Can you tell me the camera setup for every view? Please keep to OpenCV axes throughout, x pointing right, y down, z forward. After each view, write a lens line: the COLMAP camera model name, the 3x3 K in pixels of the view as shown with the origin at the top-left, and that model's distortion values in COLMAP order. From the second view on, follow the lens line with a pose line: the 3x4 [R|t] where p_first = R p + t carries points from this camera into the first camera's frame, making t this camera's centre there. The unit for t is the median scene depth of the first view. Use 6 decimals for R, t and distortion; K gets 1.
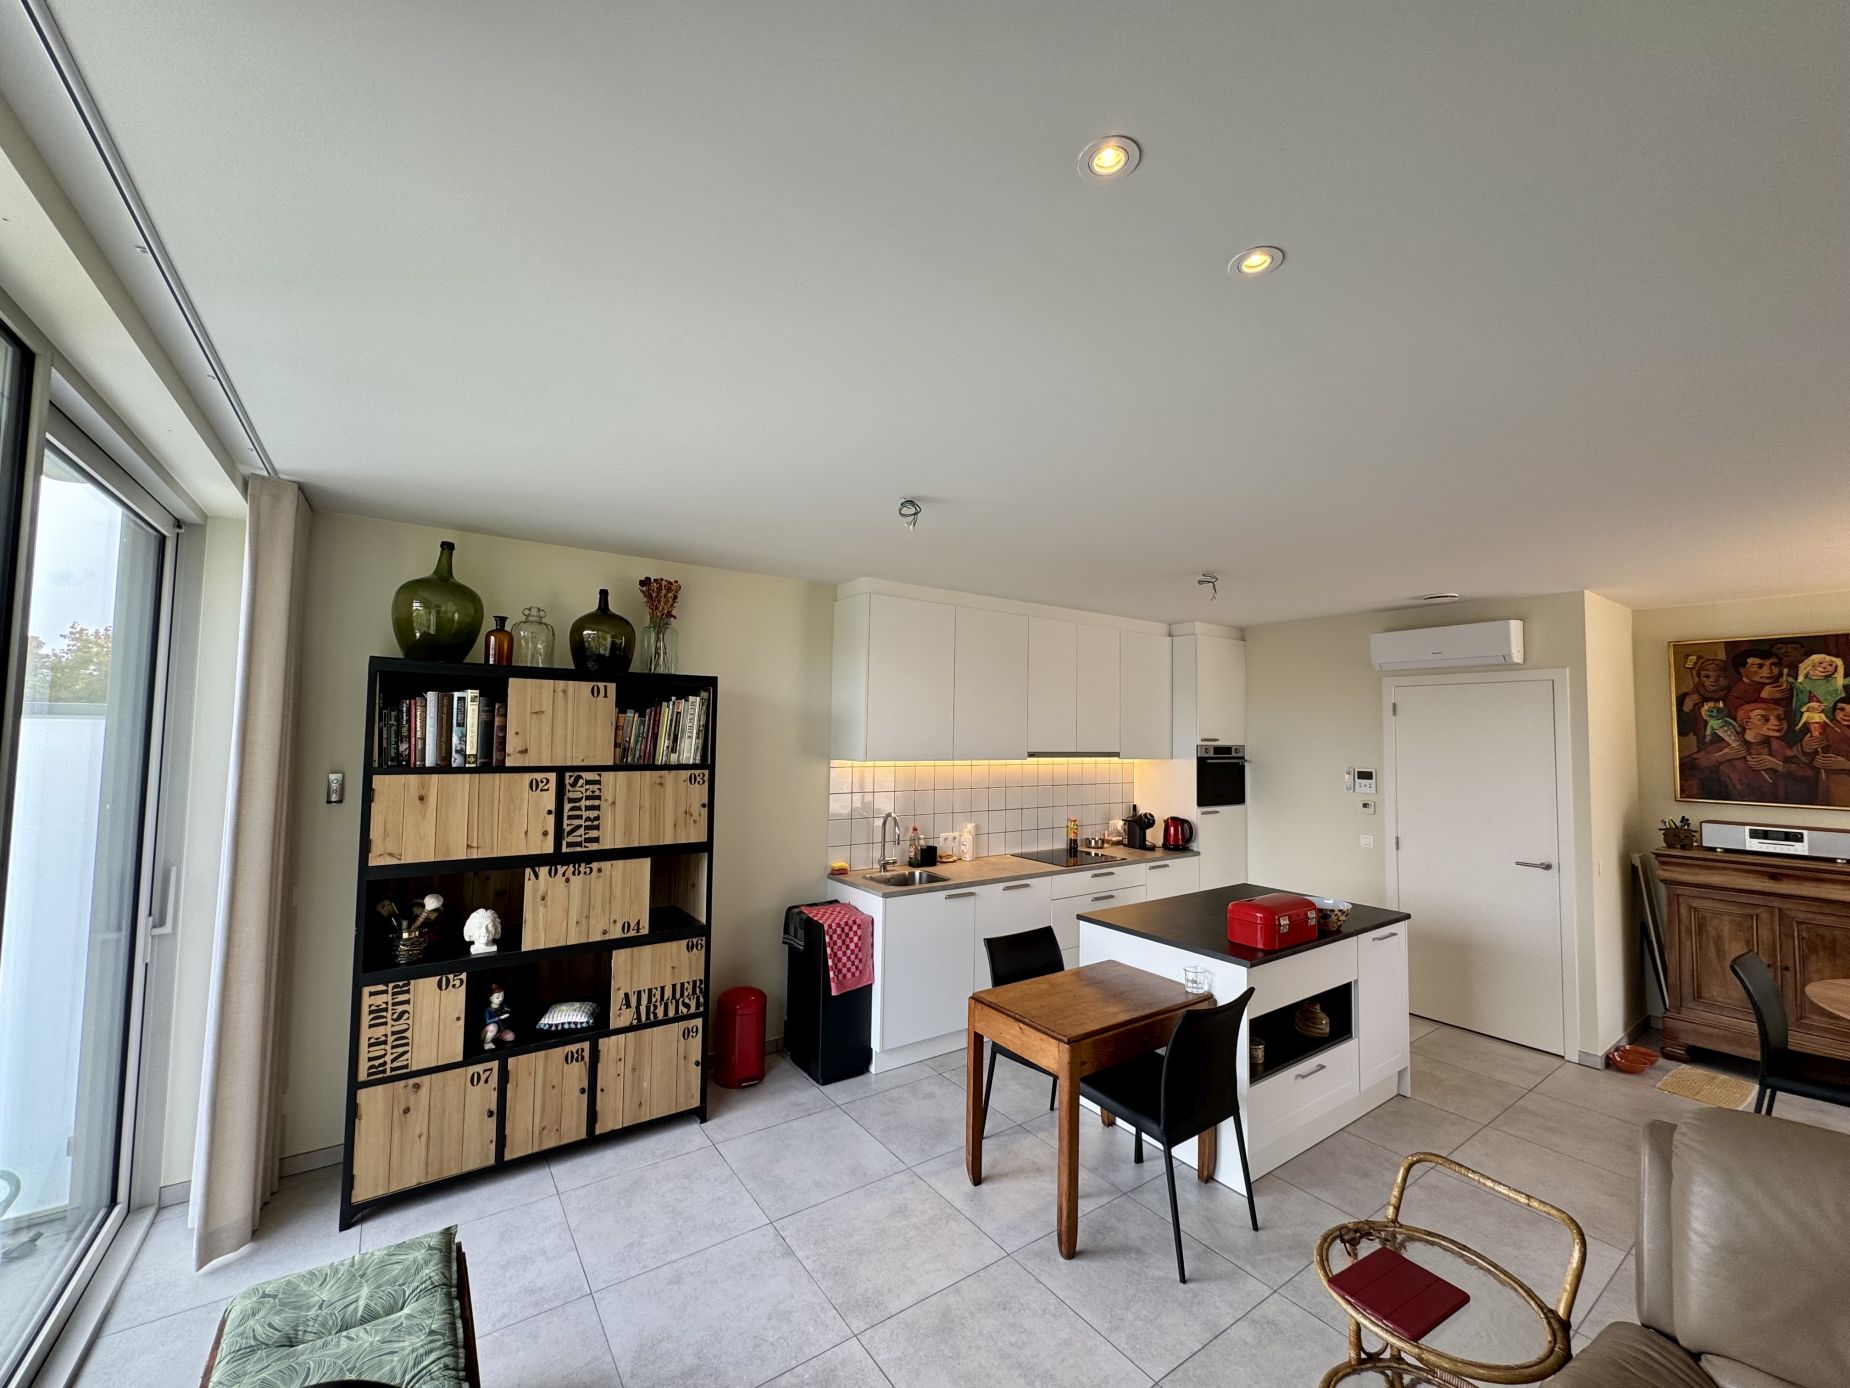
lens RADIAL K [[735.8, 0, 925.0], [0, 735.8, 694.0], [0, 0, 1]] dist [-0.000159, 0.000414]
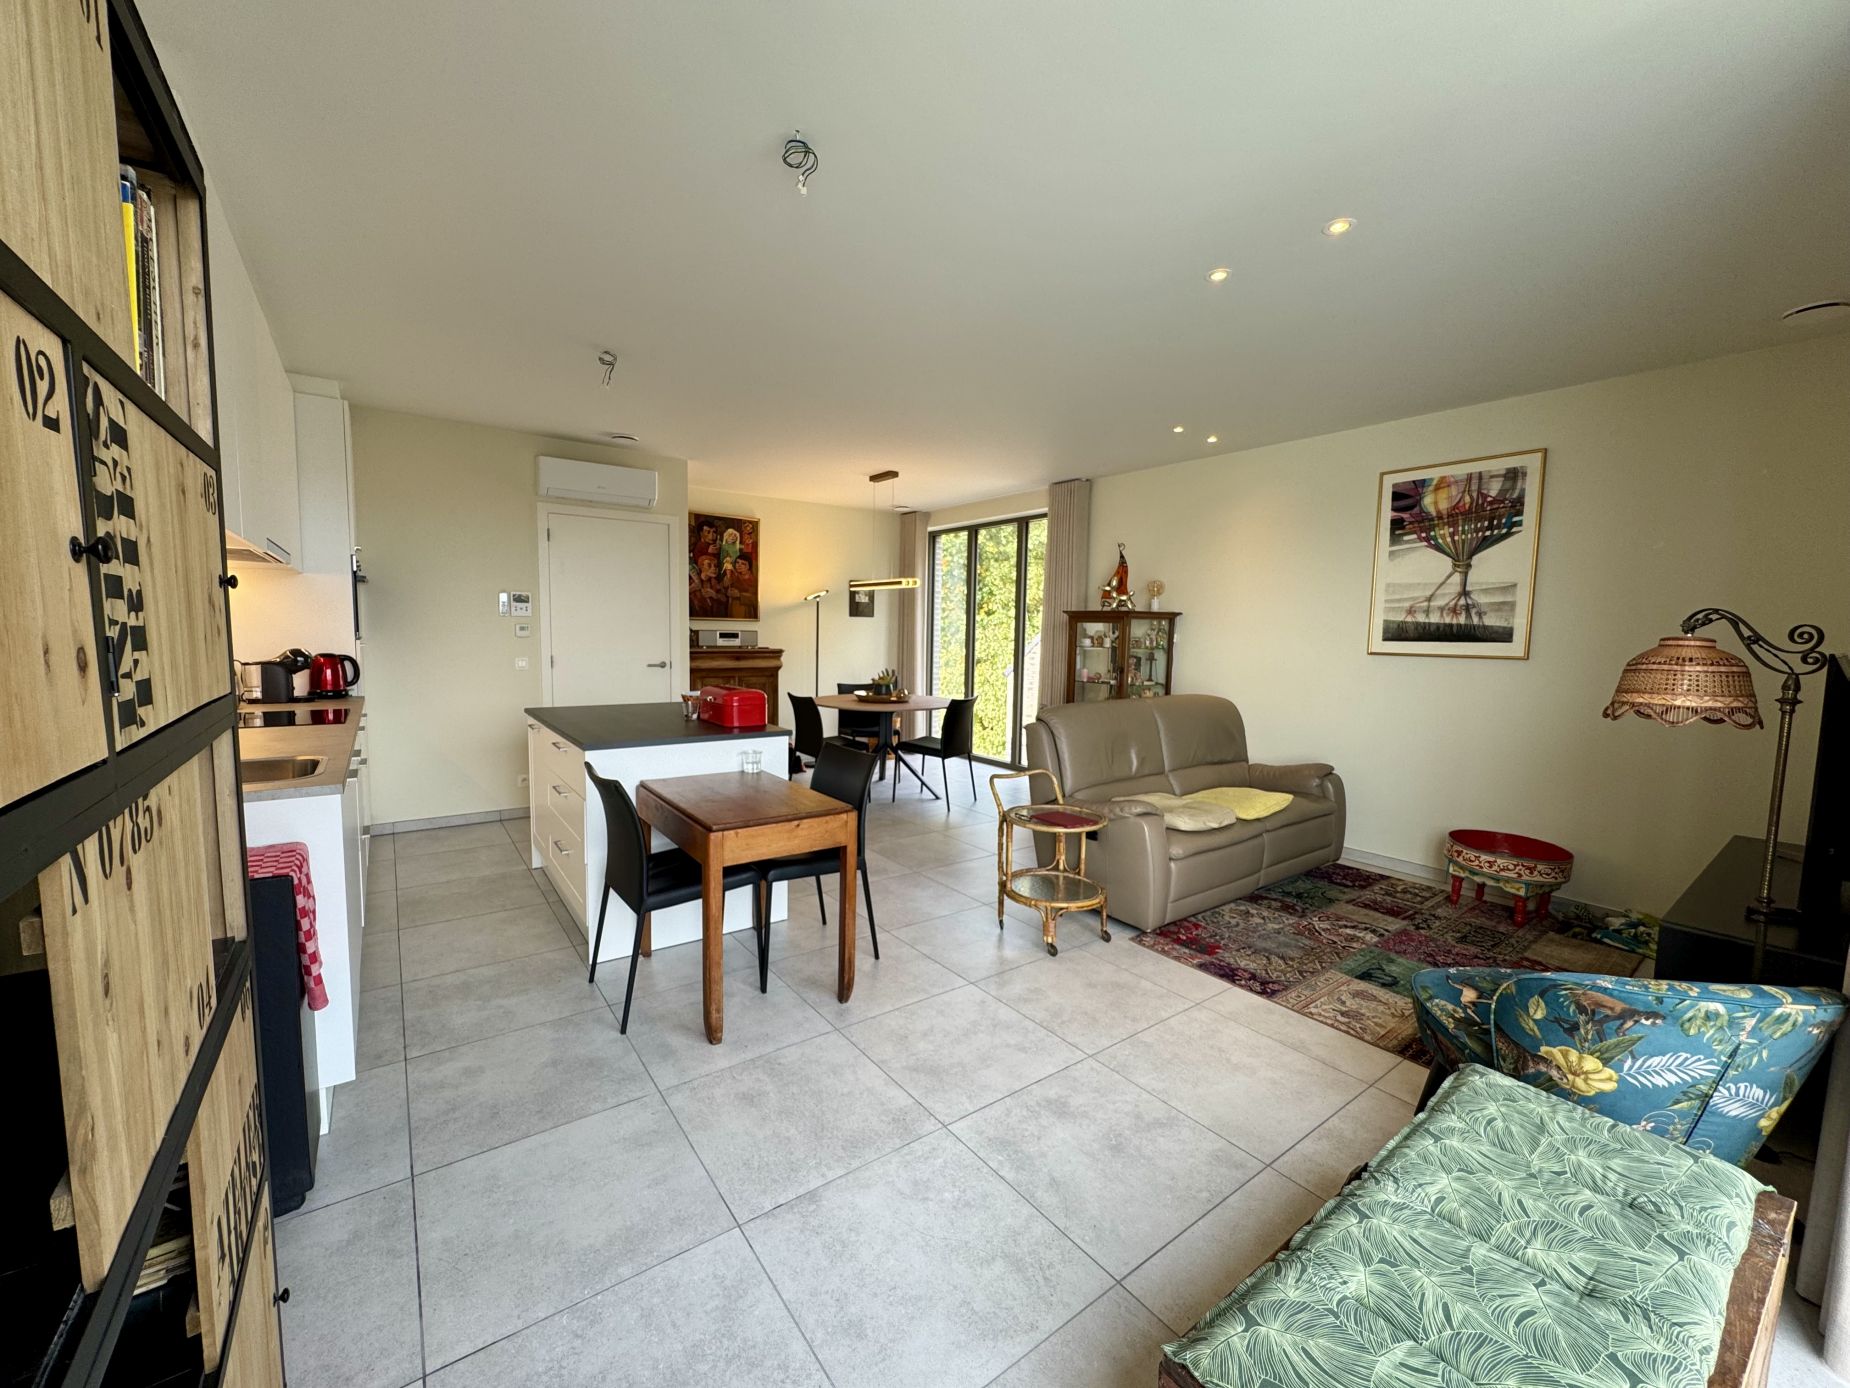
lens RADIAL K [[735.8, 0, 925.0], [0, 735.8, 694.0], [0, 0, 1]] dist [-0.000159, 0.000414]
pose [[-0.016330, -0.102497, 0.994599, -0.519350], [-0.075781, 0.991998, 0.100984, 0.119862], [-0.996991, -0.073723, -0.023967, 0.577982]]
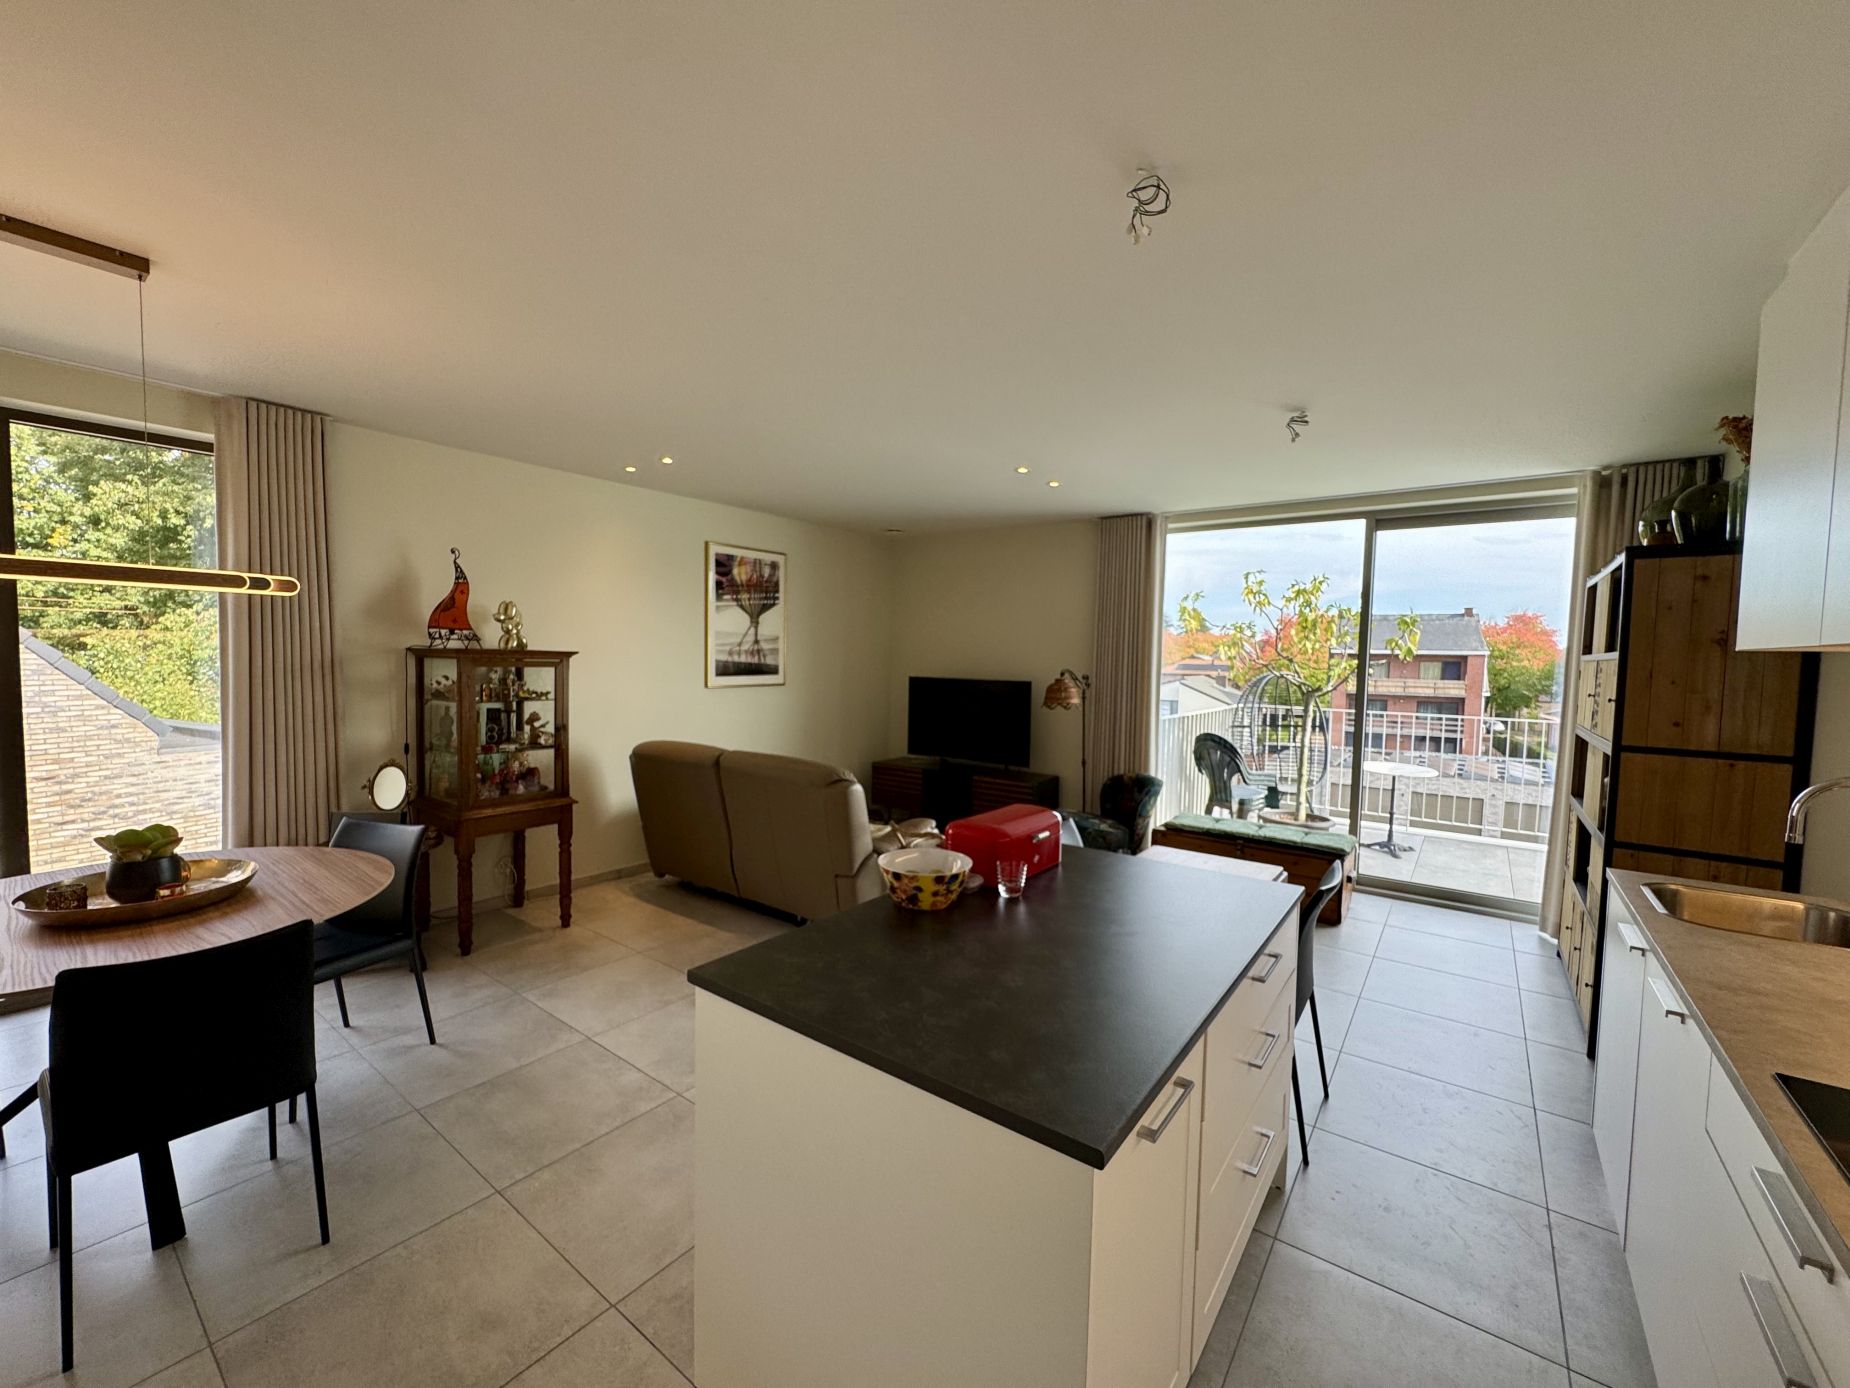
lens RADIAL K [[735.8, 0, 925.0], [0, 735.8, 694.0], [0, 0, 1]] dist [-0.000159, 0.000414]
pose [[-0.949030, -0.016483, -0.314755, 0.604162], [-0.015949, 0.999864, -0.004272, 0.132919], [0.314783, 0.000966, -0.949163, 1.293336]]
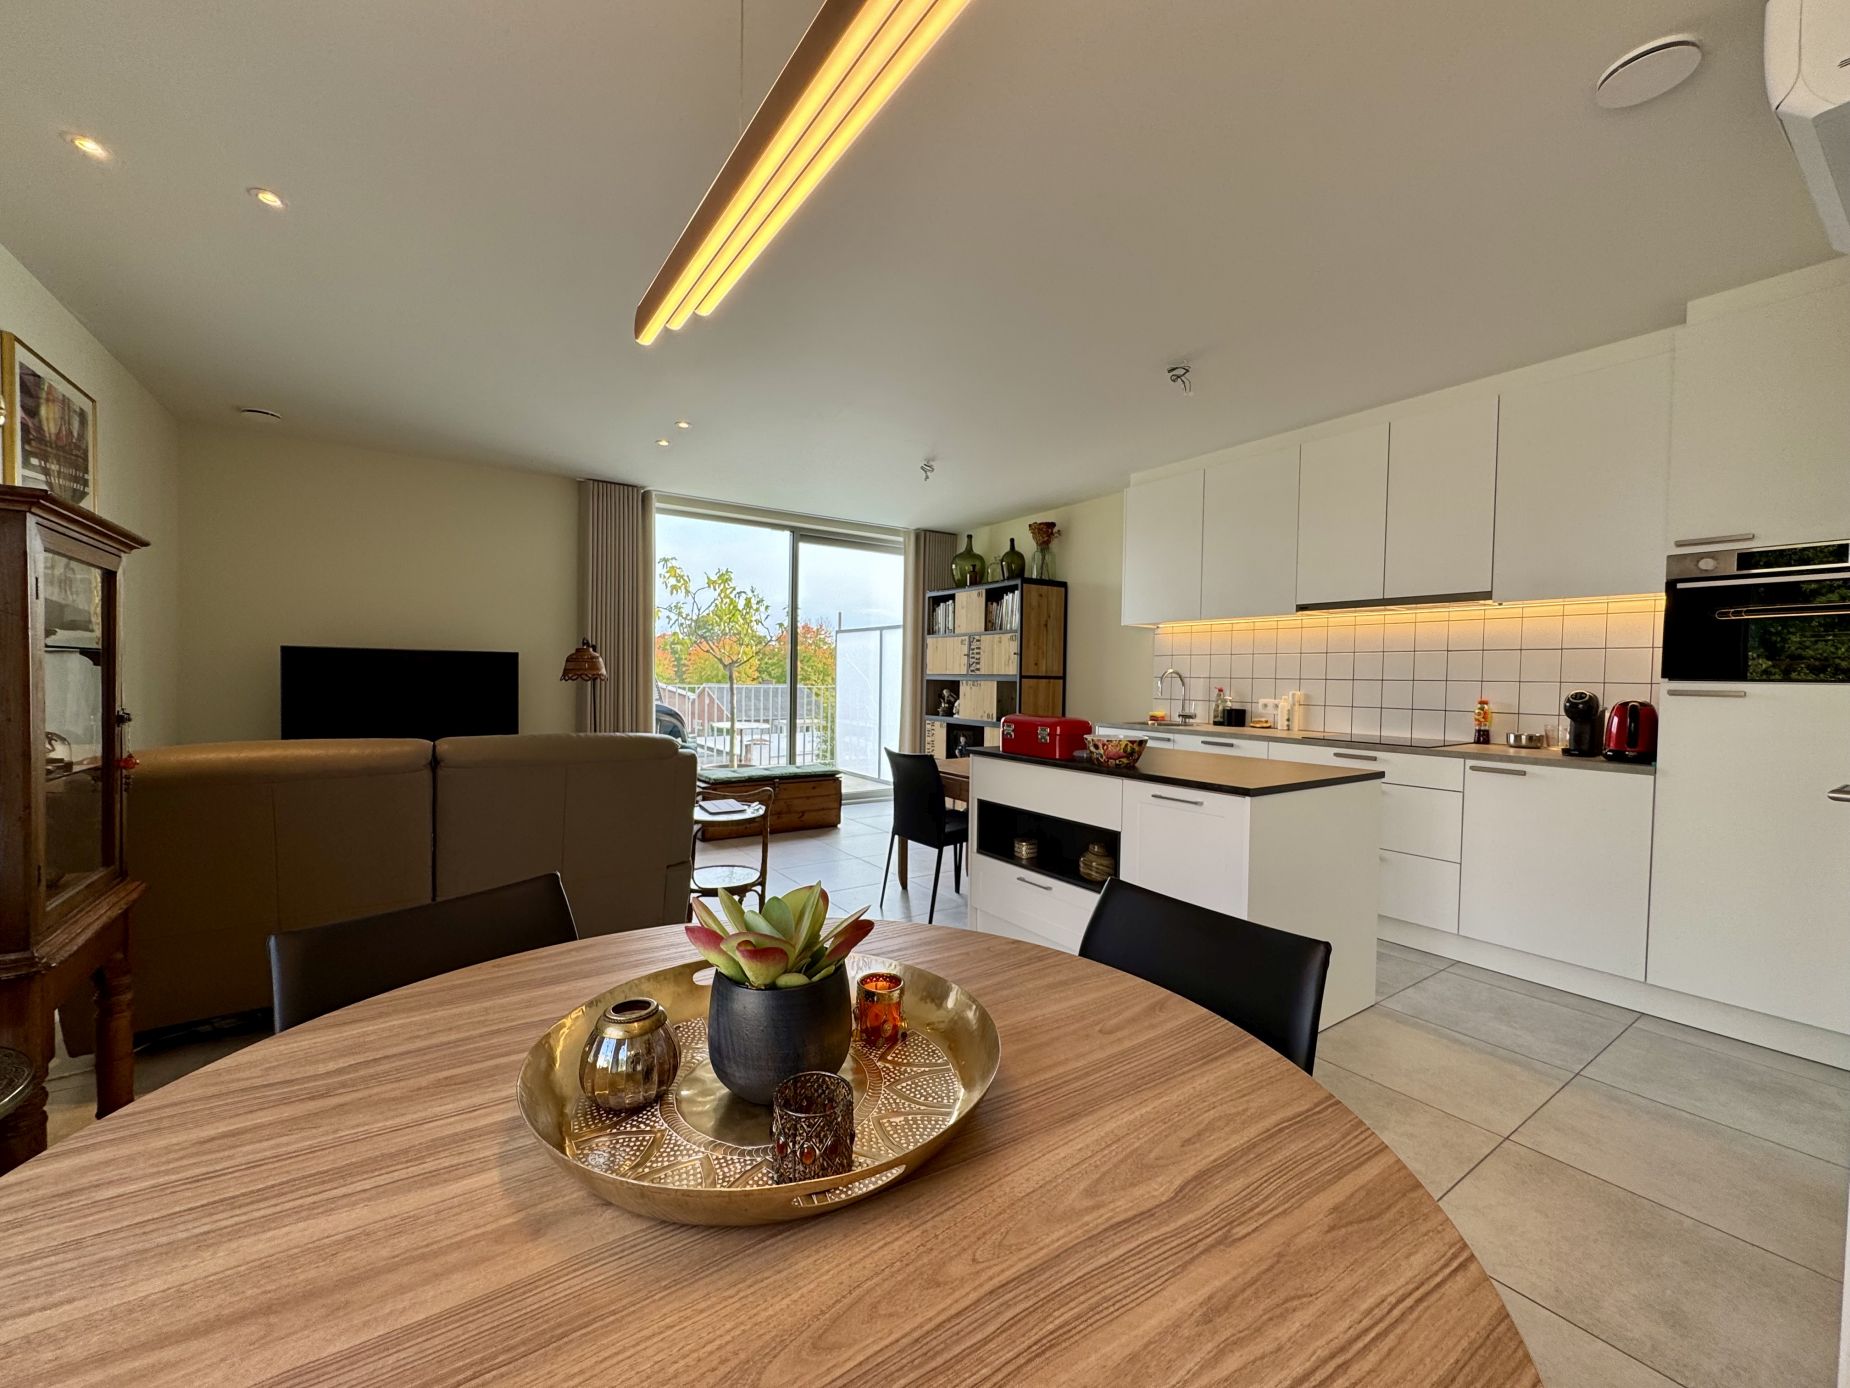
lens RADIAL K [[735.8, 0, 925.0], [0, 735.8, 694.0], [0, 0, 1]] dist [-0.000159, 0.000414]
pose [[-0.011530, 0.009494, -0.999888, 1.169308], [0.039993, 0.999159, 0.009026, 0.184165], [0.999133, -0.039885, -0.011900, 0.670893]]
